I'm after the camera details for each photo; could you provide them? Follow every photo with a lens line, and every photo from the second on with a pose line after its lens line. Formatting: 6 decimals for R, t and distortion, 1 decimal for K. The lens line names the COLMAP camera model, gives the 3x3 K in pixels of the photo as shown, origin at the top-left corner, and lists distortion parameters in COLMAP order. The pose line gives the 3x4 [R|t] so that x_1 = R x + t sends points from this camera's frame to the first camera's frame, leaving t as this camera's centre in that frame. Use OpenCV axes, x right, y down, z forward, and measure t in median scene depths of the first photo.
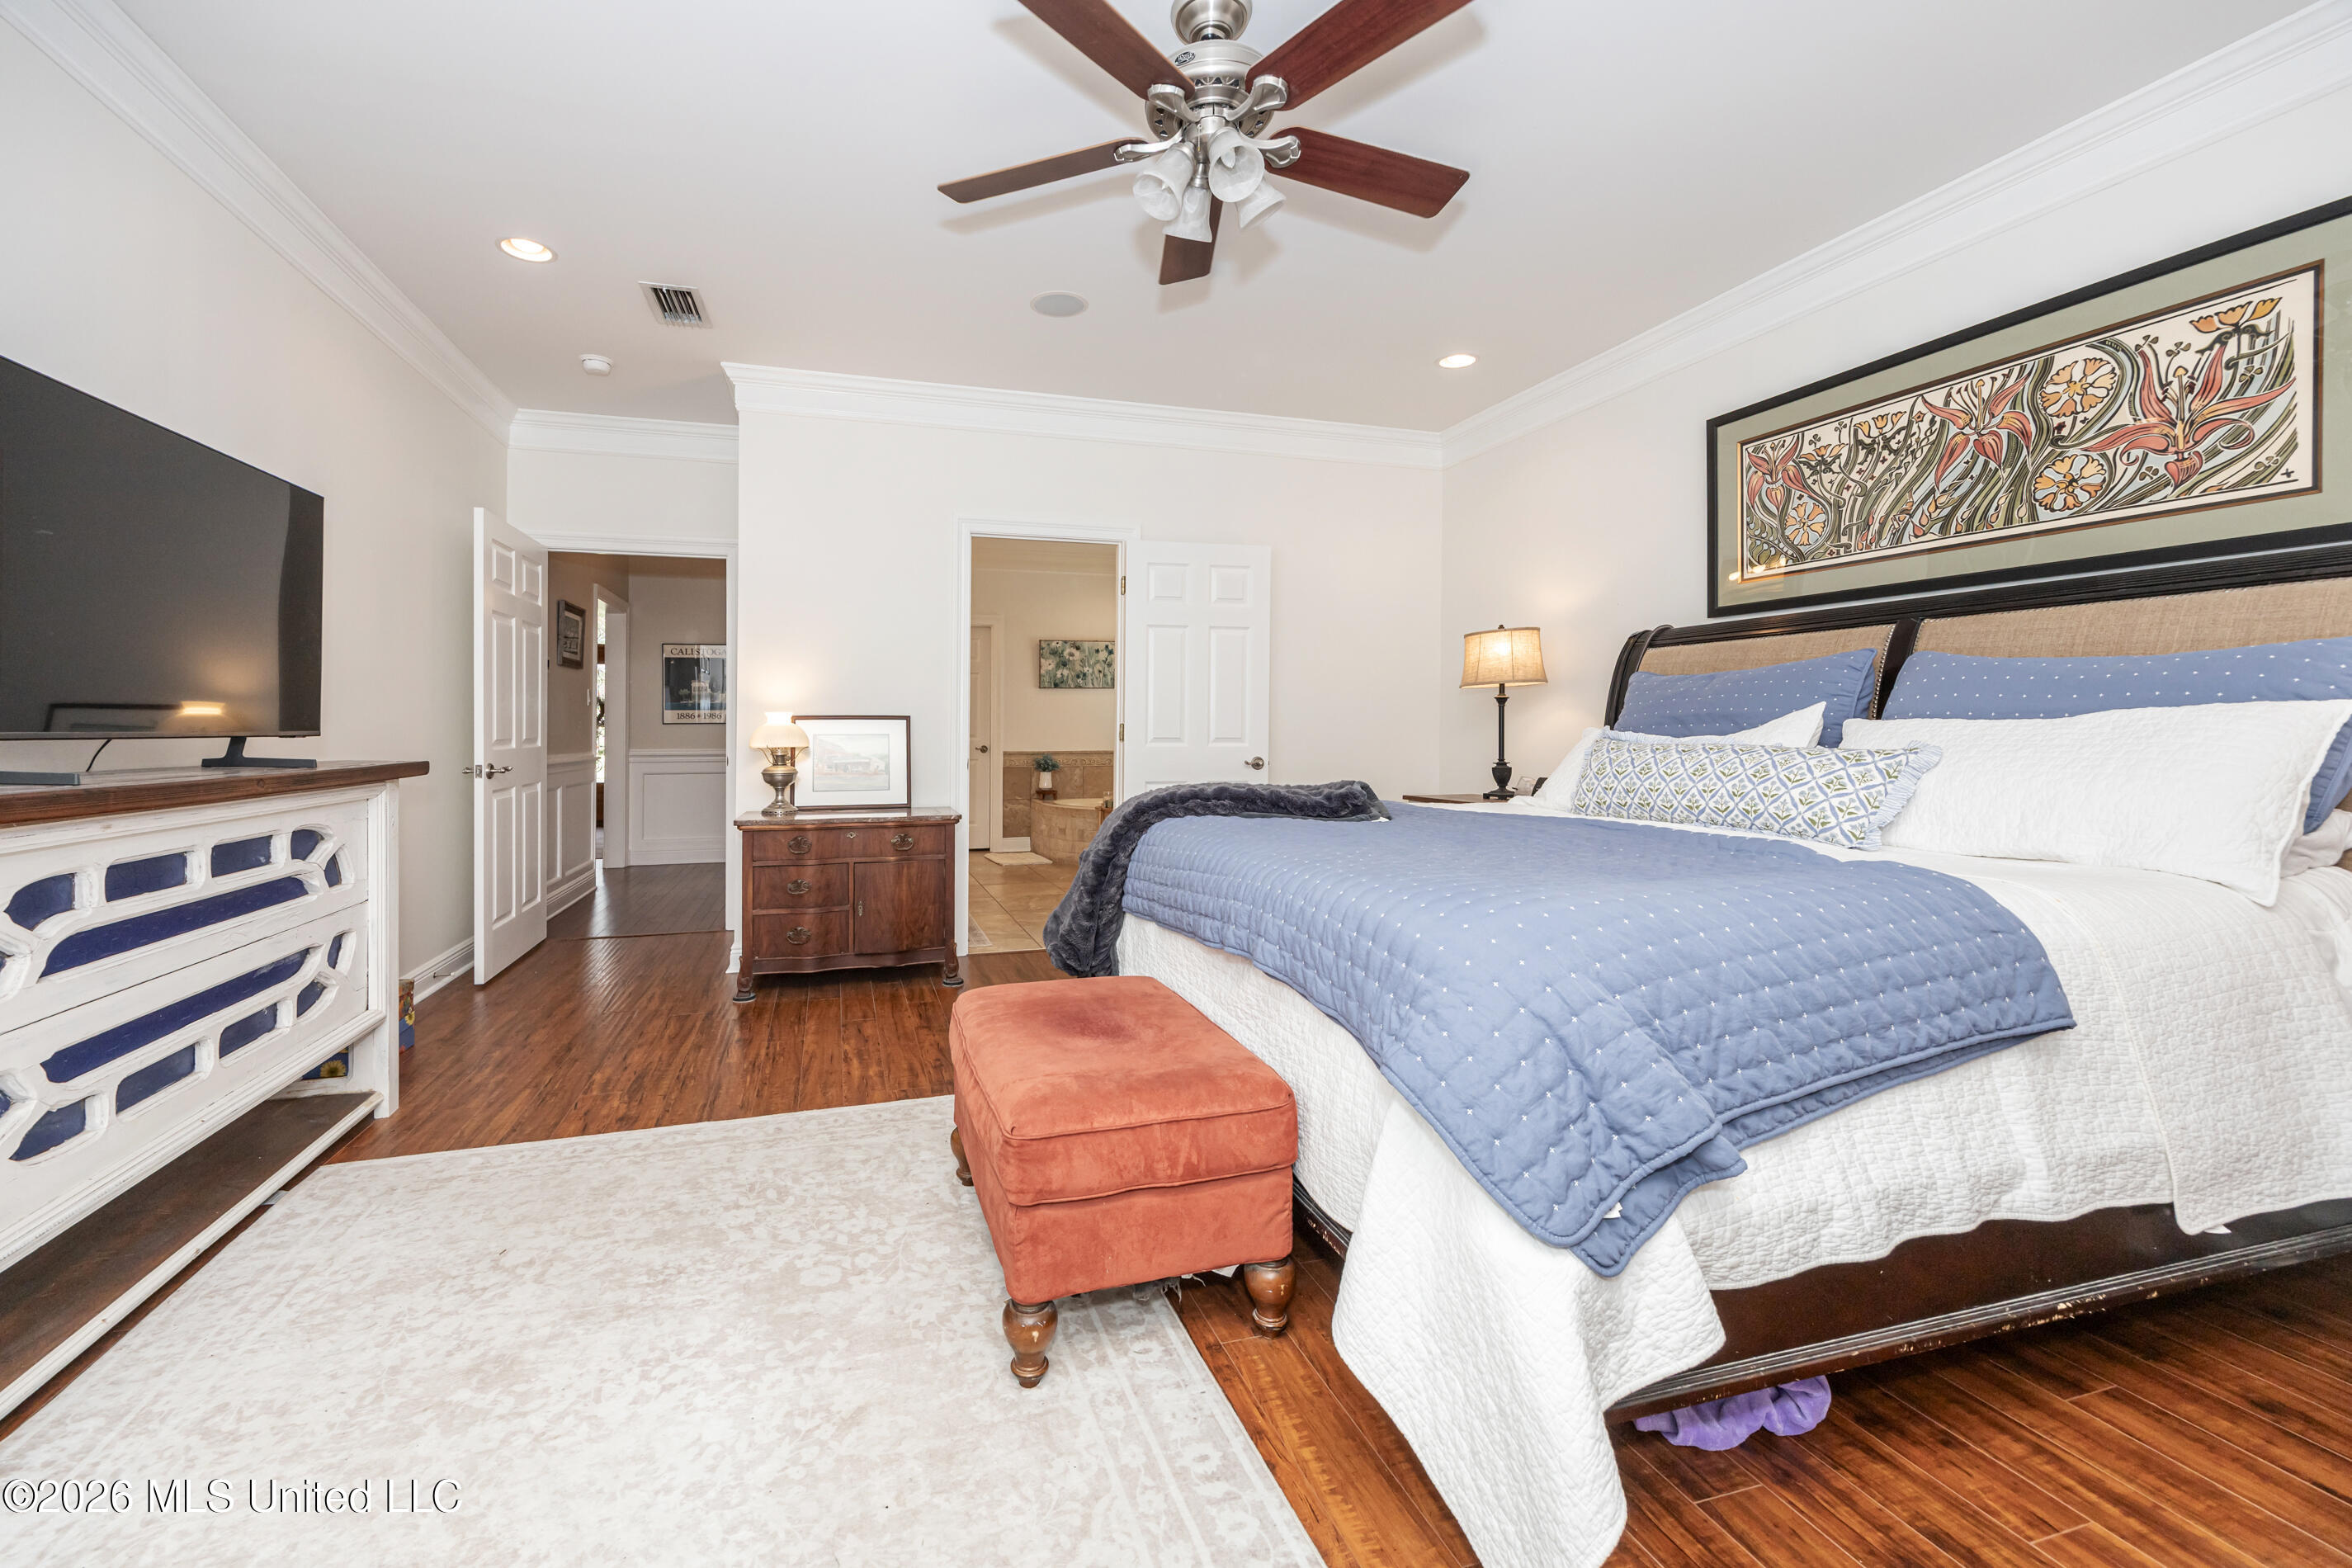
lens RADIAL K [[1000.2, 0, 1161.0], [0, 1000.2, 734.3], [0, 0, 1]] dist [-0.000522, -0.000661]
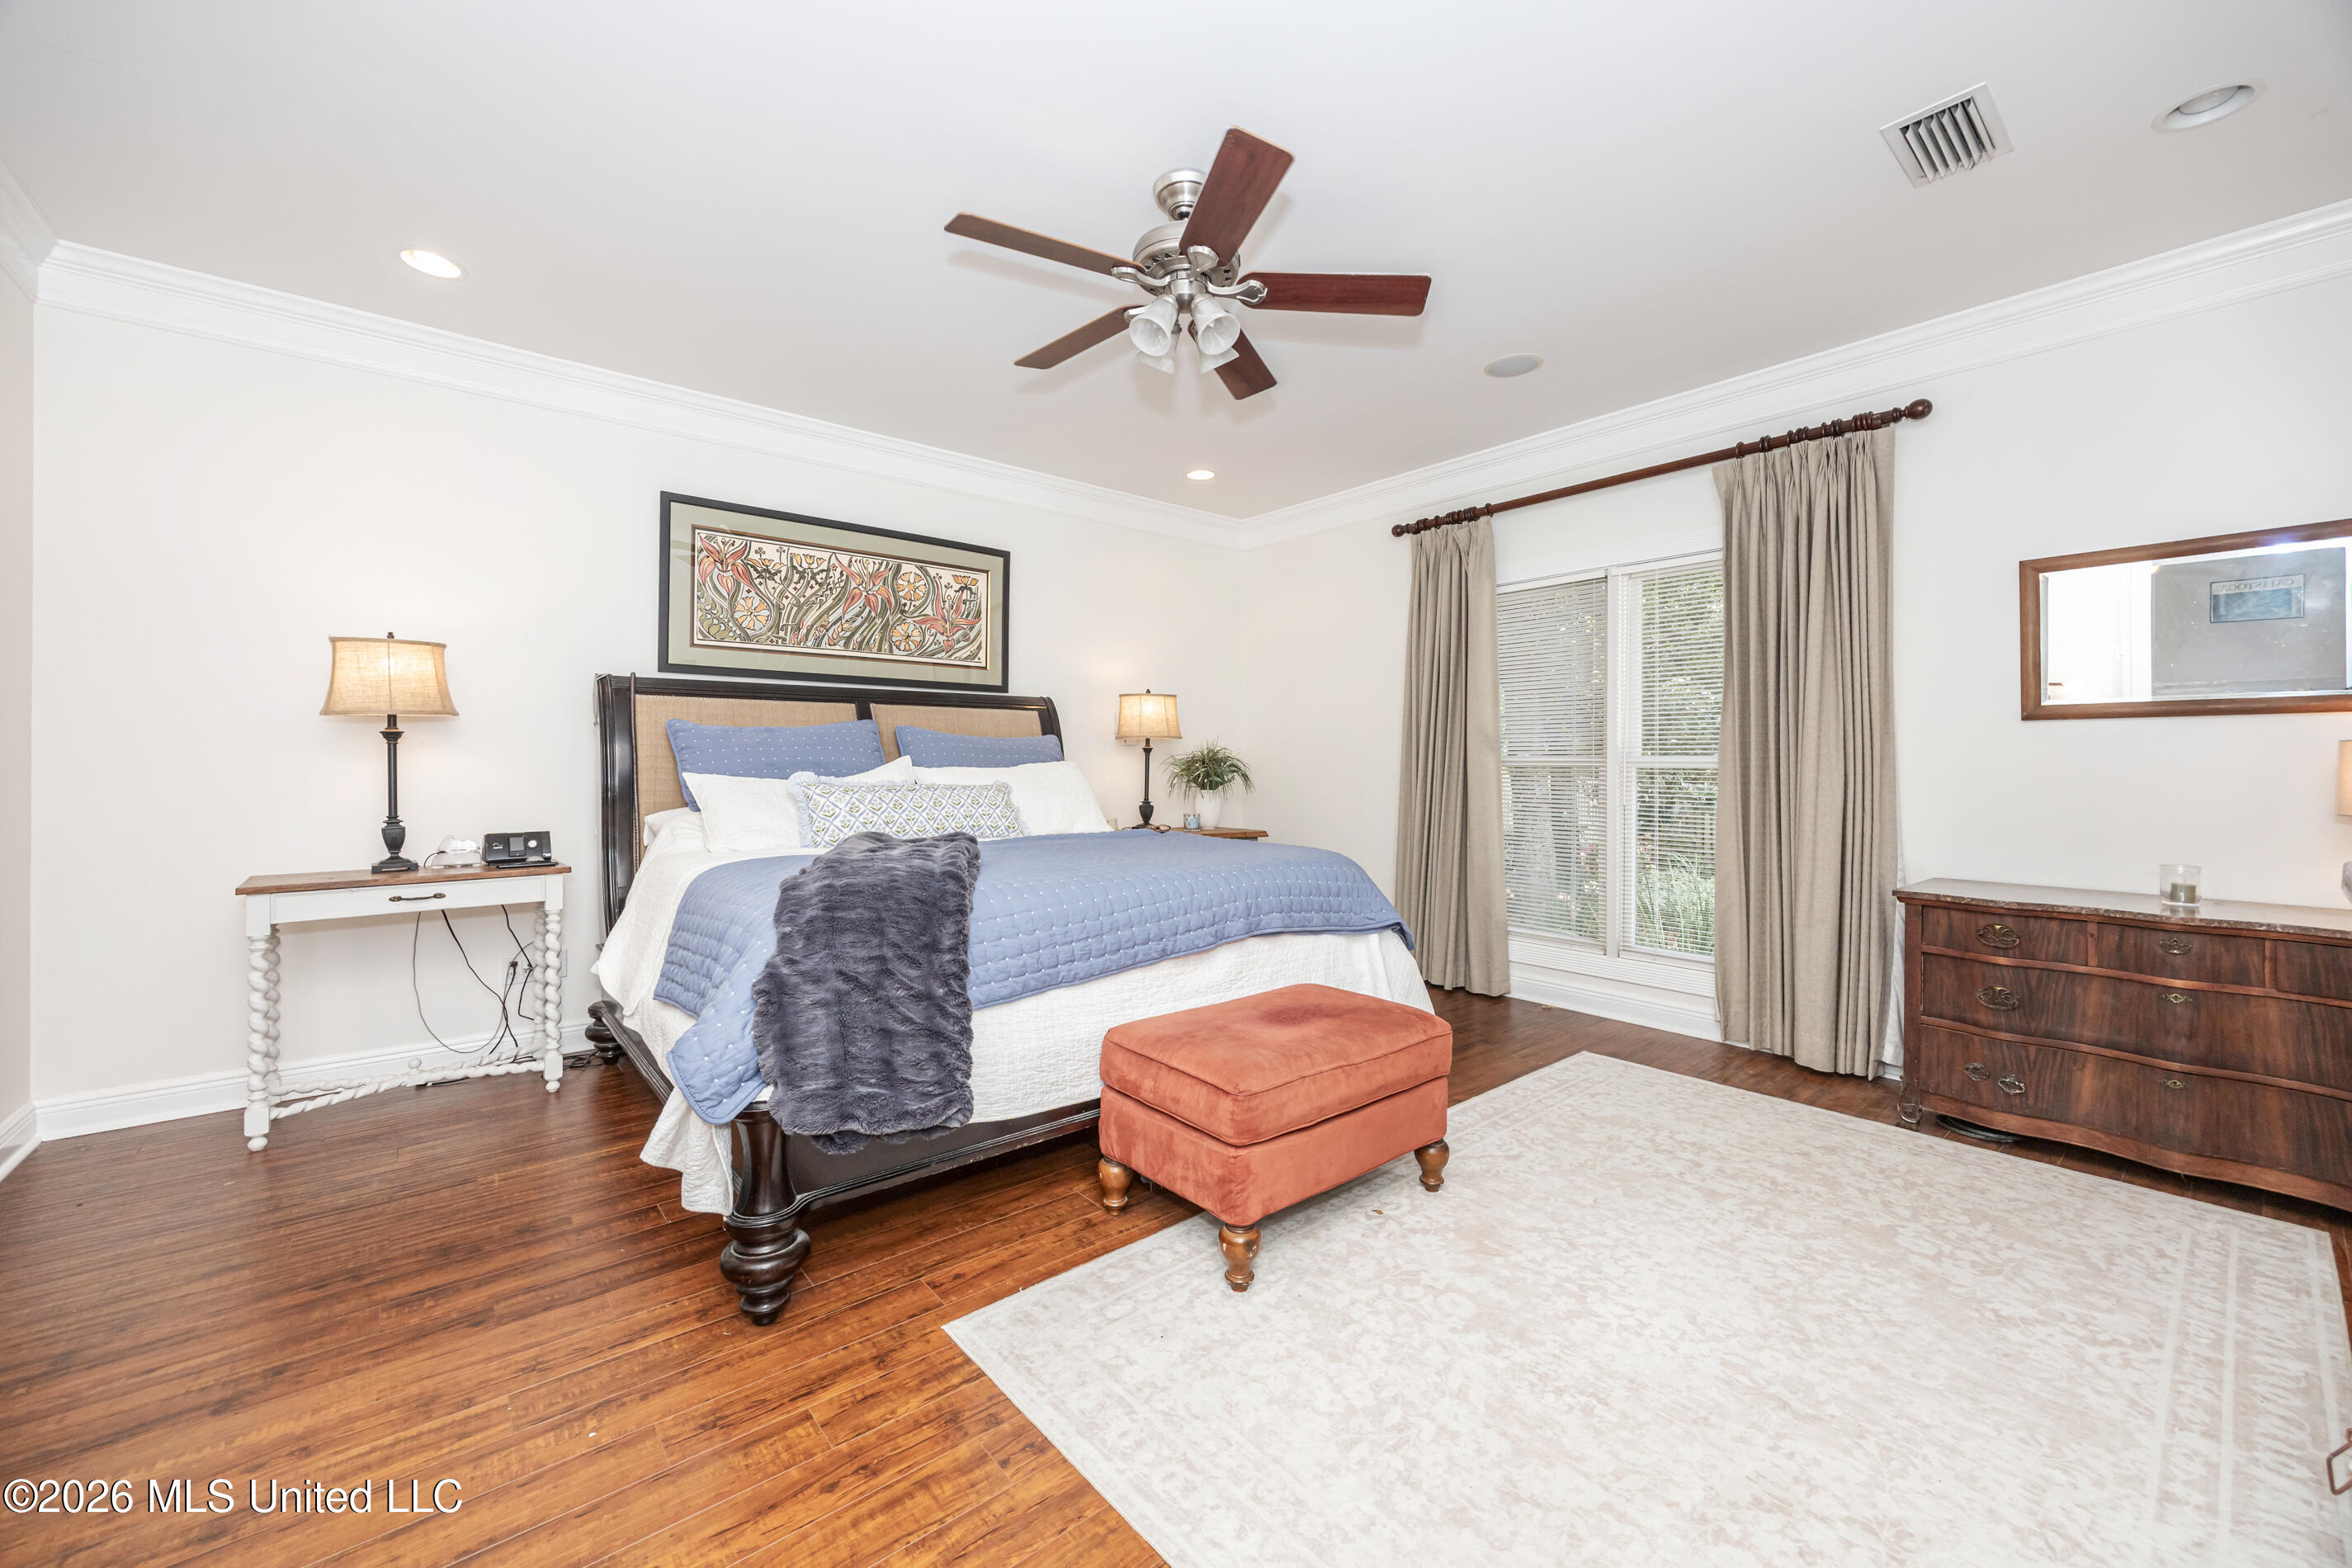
lens RADIAL K [[910.9, 0, 1167.5], [0, 910.9, 756.6], [0, 0, 1]] dist [-0.000728, 0.000010]
pose [[-0.377775, -0.000434, 0.925897, -0.713269], [-0.004704, 0.999988, -0.001450, -0.029430], [-0.925885, -0.004903, -0.377773, 1.047323]]
